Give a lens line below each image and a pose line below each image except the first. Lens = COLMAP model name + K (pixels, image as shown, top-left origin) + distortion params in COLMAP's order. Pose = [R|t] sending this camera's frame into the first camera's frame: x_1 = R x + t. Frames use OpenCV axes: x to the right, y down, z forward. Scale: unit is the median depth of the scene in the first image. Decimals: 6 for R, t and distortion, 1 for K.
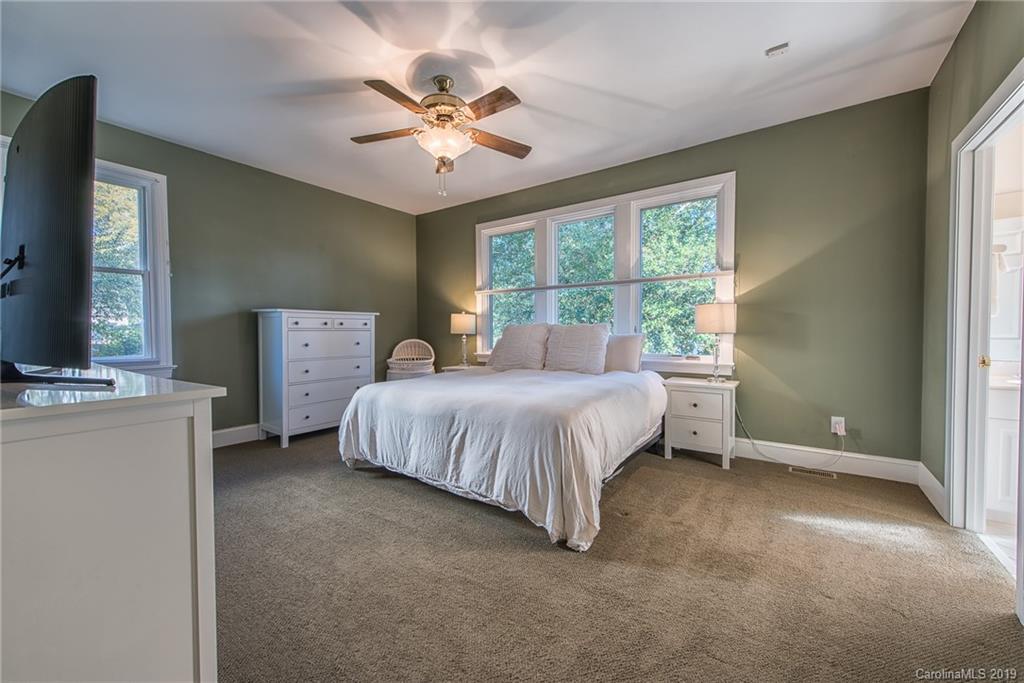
lens RADIAL K [[411.9, 0, 514.0], [0, 411.9, 342.5], [0, 0, 1]] dist [-0.012856, -0.001709]
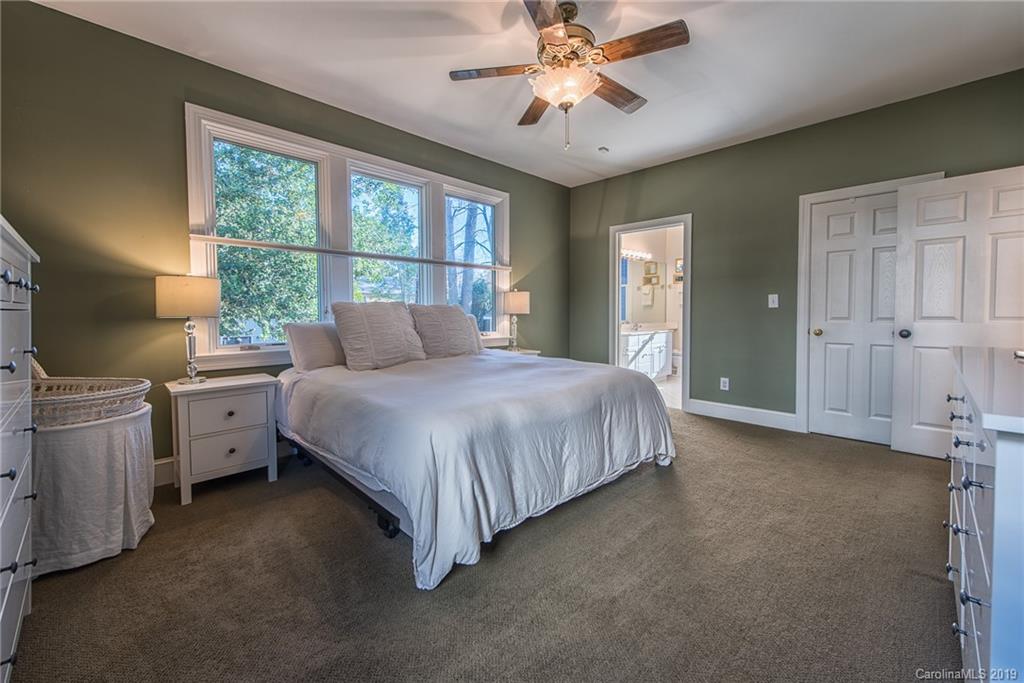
lens RADIAL K [[411.9, 0, 540.6], [0, 411.9, 324.0], [0, 0, 1]] dist [-0.012856, -0.001709]
pose [[0.130286, -0.023750, 0.991192, -0.780219], [0.026406, 0.999442, 0.020477, -0.015946], [-0.991125, 0.023506, 0.130840, 0.727300]]
